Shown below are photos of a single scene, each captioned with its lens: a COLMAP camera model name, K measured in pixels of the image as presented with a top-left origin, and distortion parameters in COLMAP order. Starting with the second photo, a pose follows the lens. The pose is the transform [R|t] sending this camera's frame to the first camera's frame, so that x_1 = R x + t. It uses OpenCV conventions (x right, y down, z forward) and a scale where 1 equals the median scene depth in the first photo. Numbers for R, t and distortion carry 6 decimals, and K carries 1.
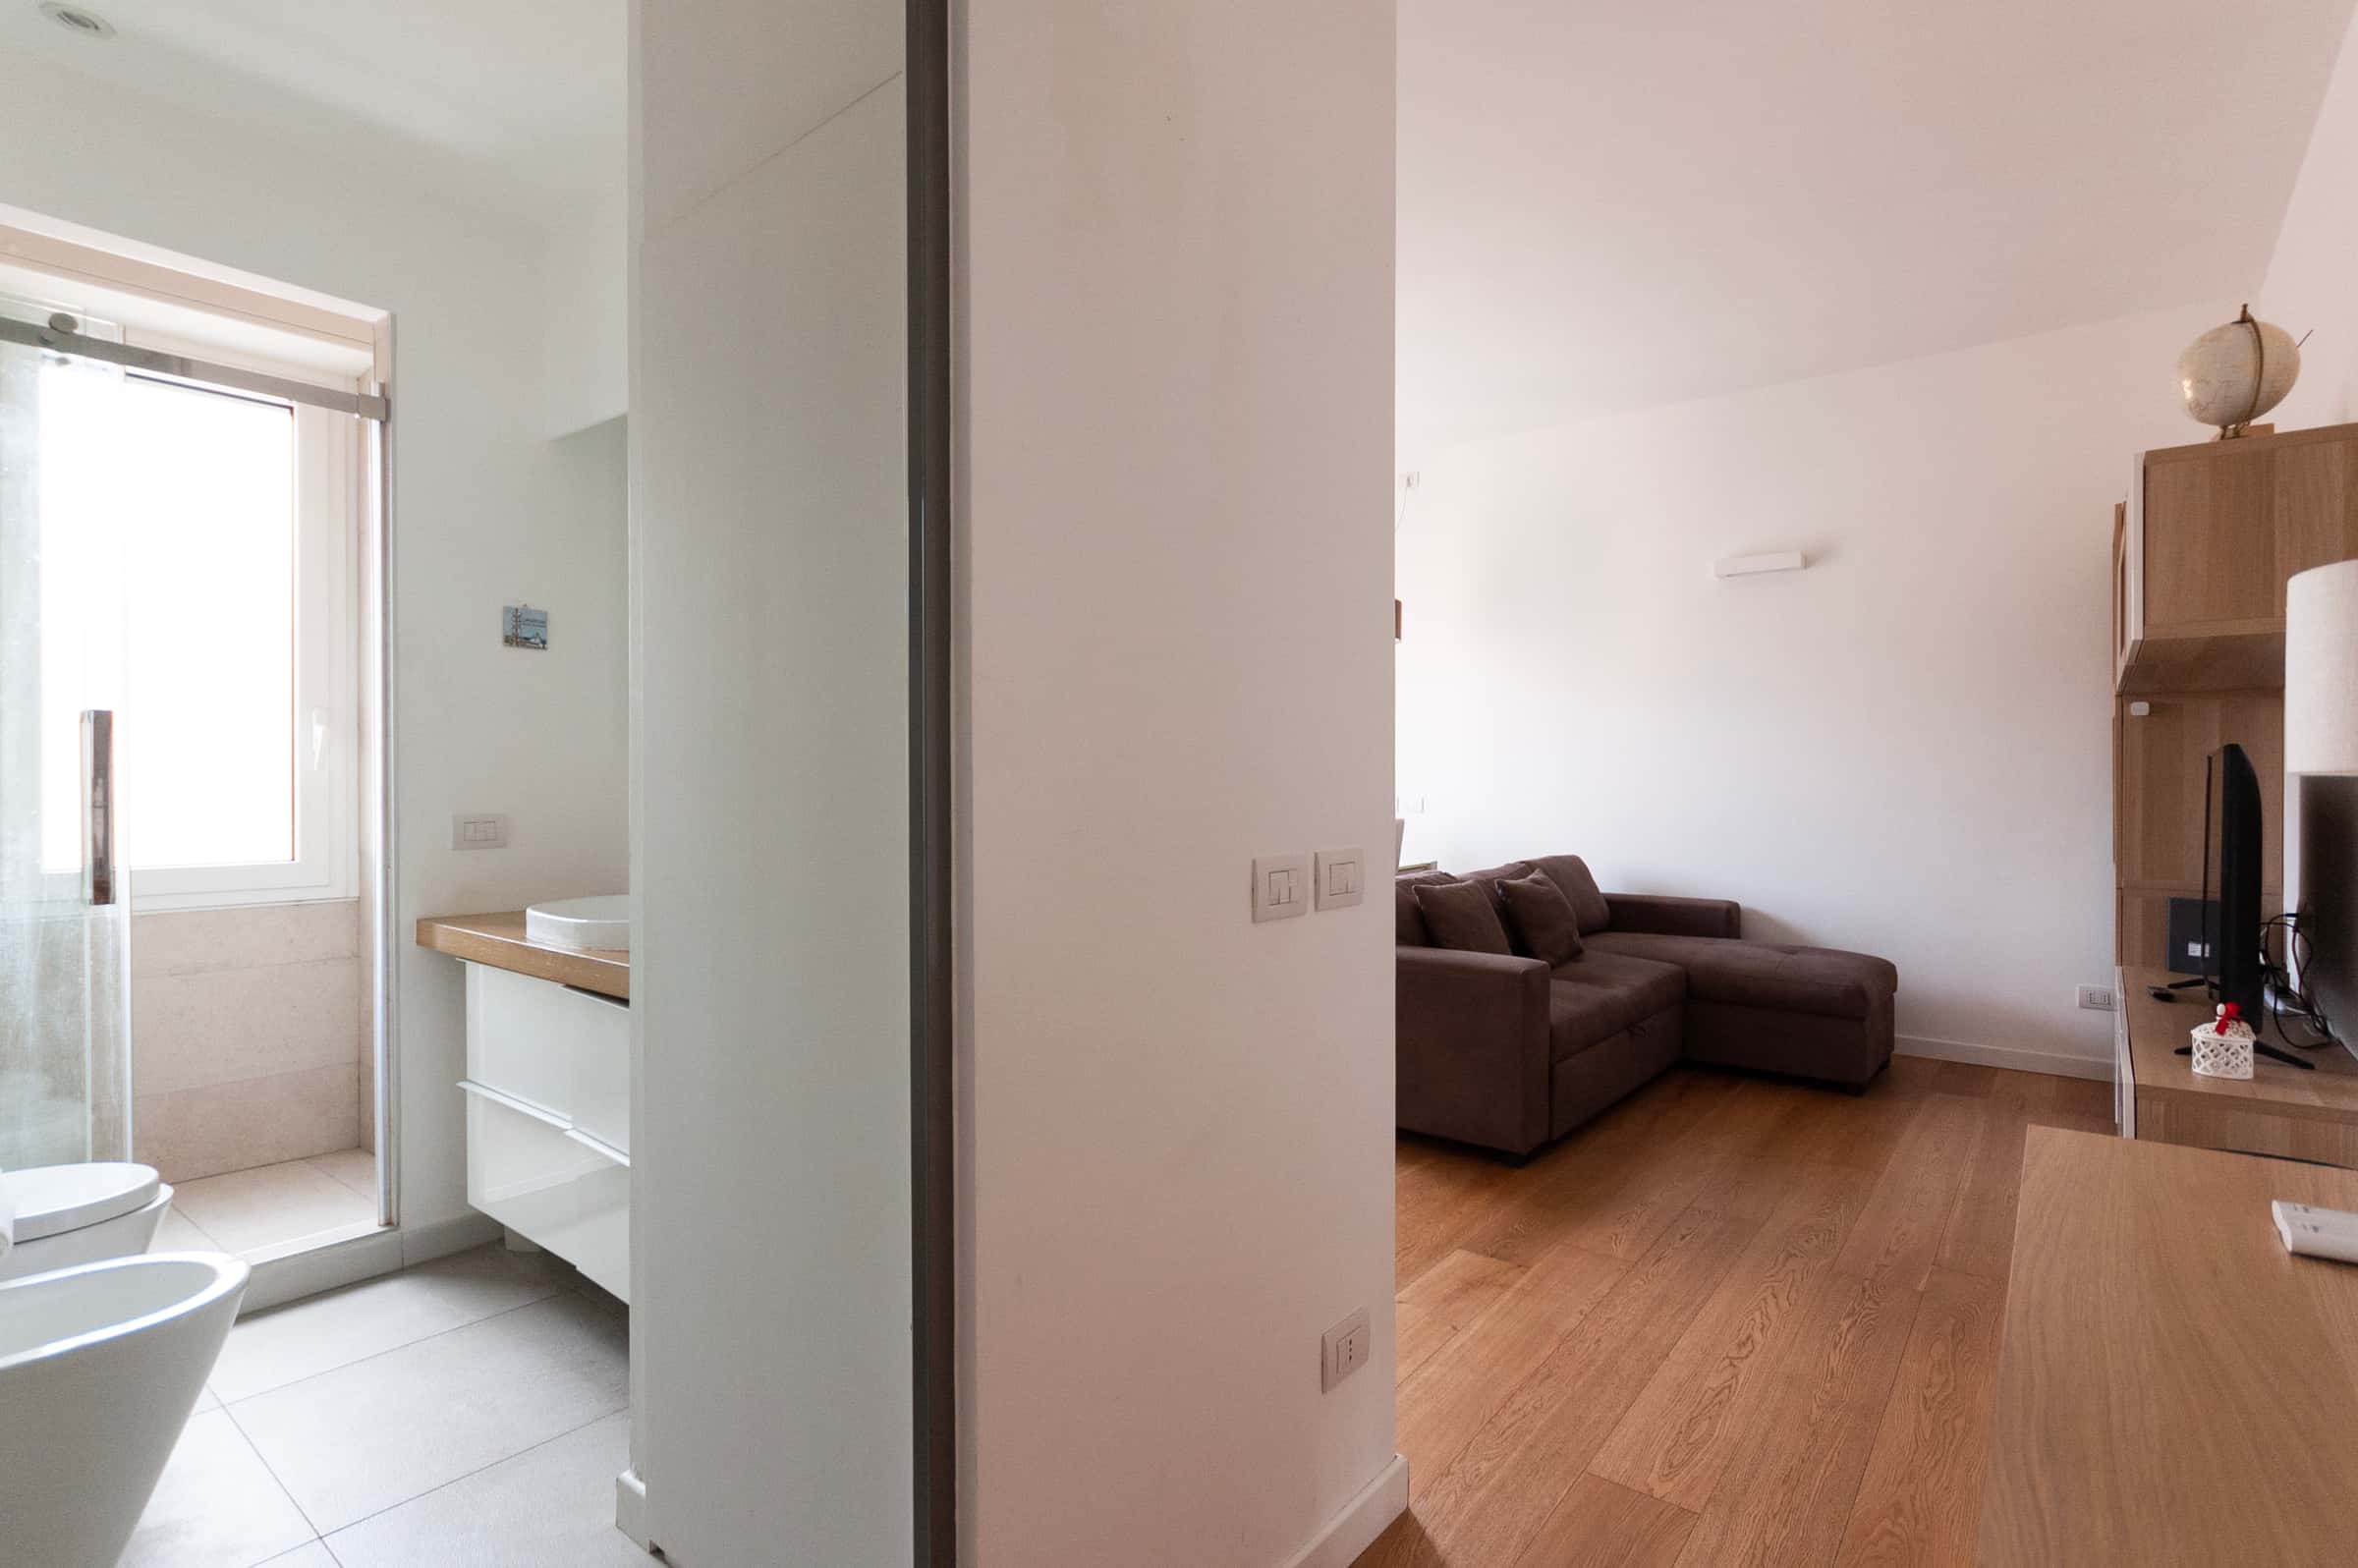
lens RADIAL K [[1150.9, 0, 1244.3], [0, 1150.9, 779.6], [0, 0, 1]] dist [-0.004745, -0.000187]
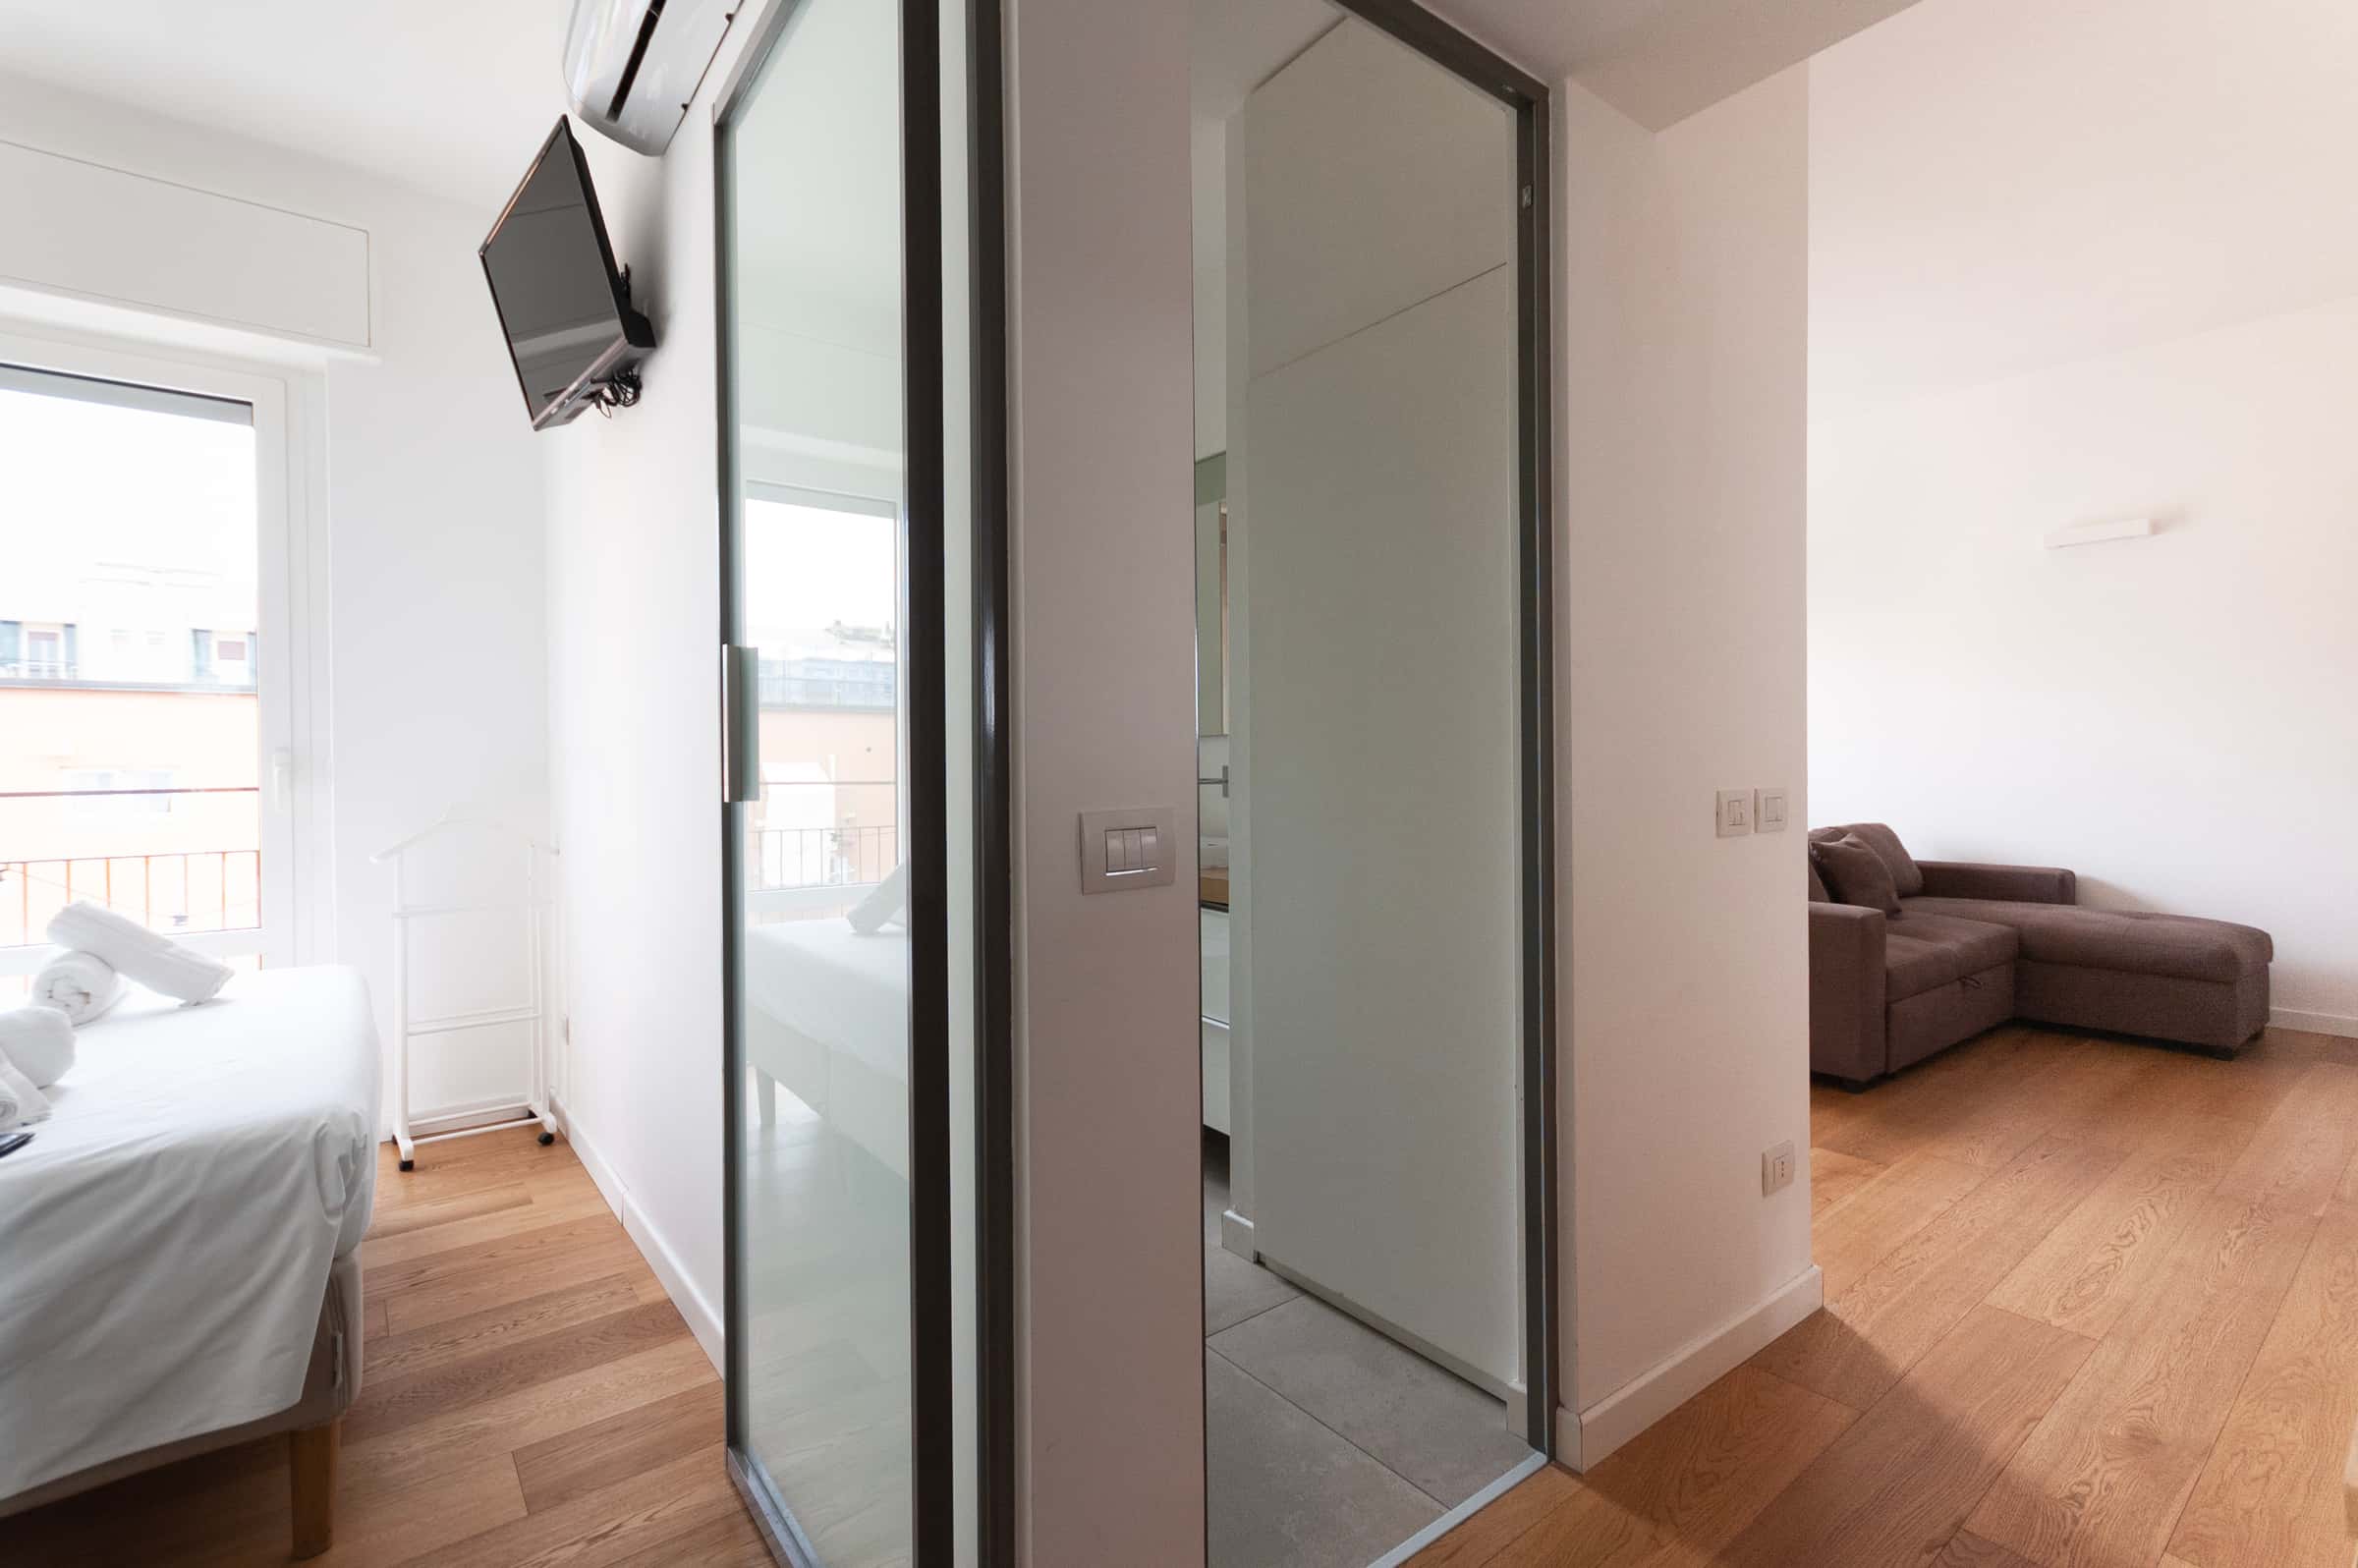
lens RADIAL K [[1078.4, 0, 1166.9], [0, 1078.4, 775.5], [0, 0, 1]] dist [0.011347, -0.001368]
pose [[0.965687, -0.005231, -0.259655, -0.116487], [0.006883, 0.999961, 0.005455, 0.016381], [0.259616, -0.007055, 0.965686, -0.163862]]
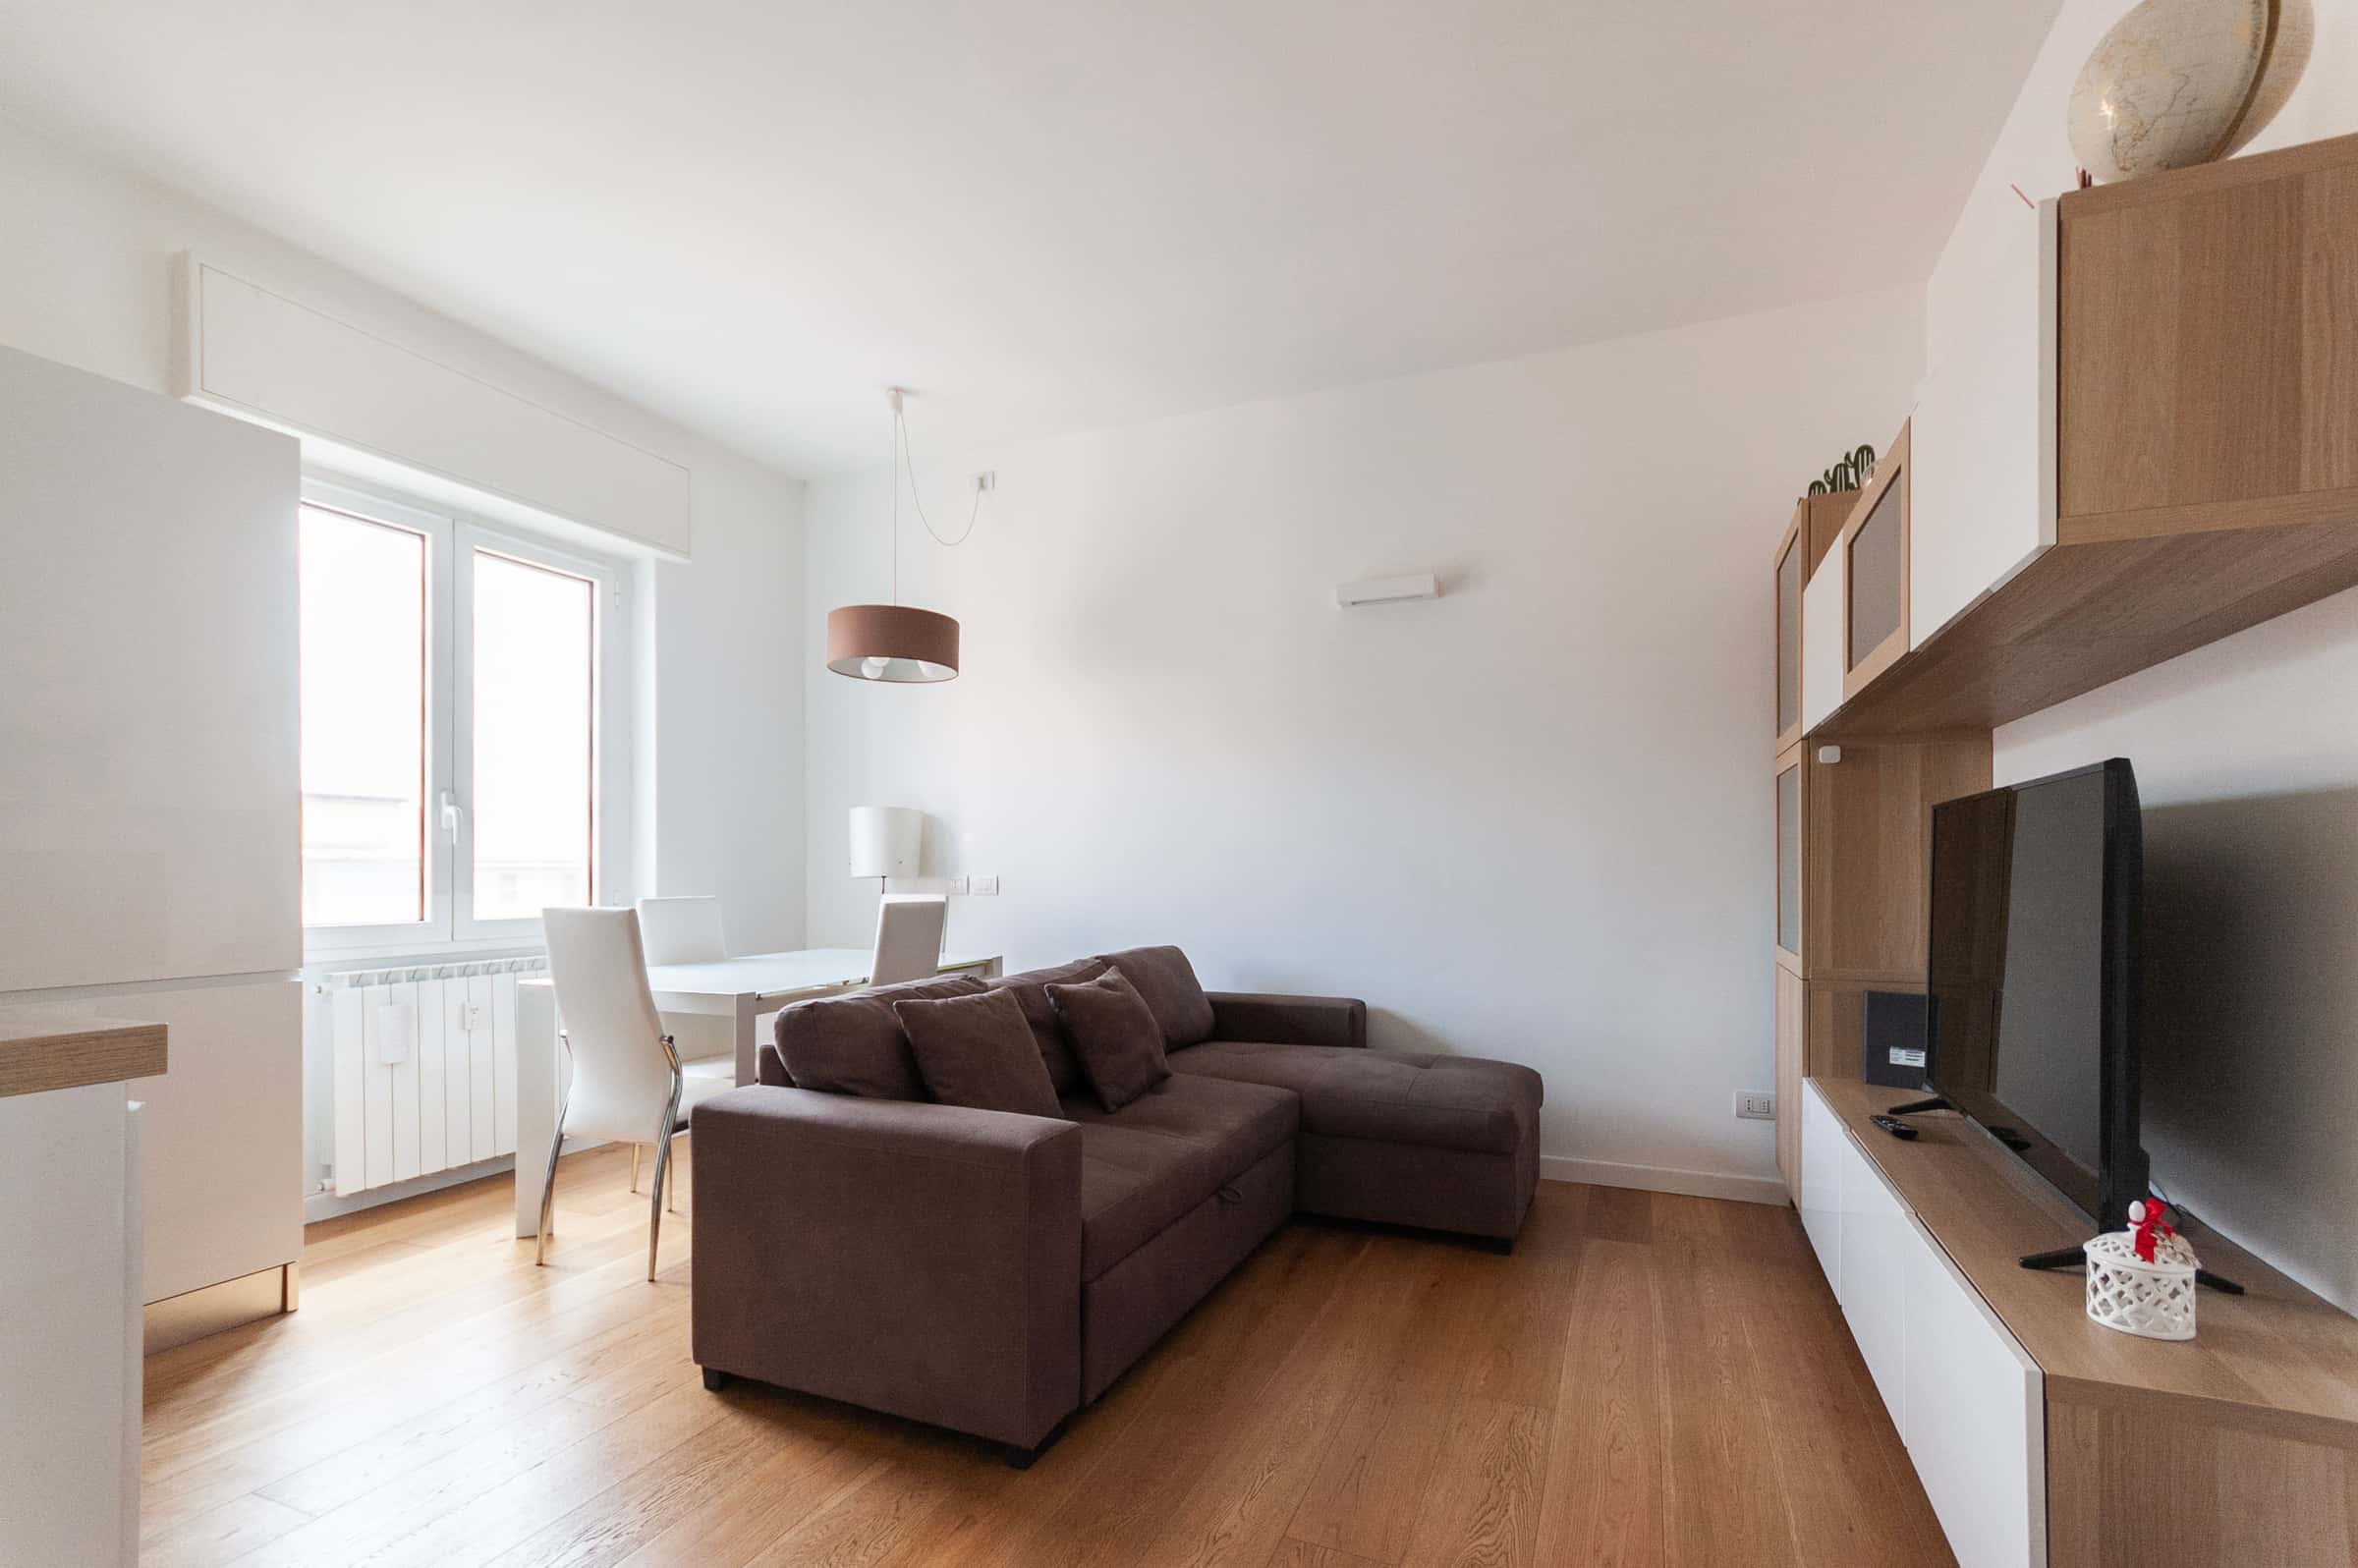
lens RADIAL K [[1078.4, 0, 1203.3], [0, 1078.4, 874.6], [0, 0, 1]] dist [0.011347, -0.001368]
pose [[0.968106, -0.001274, 0.250536, 0.163141], [0.000514, 0.999995, 0.003101, 0.018509], [-0.250539, -0.002874, 0.968102, 0.367179]]
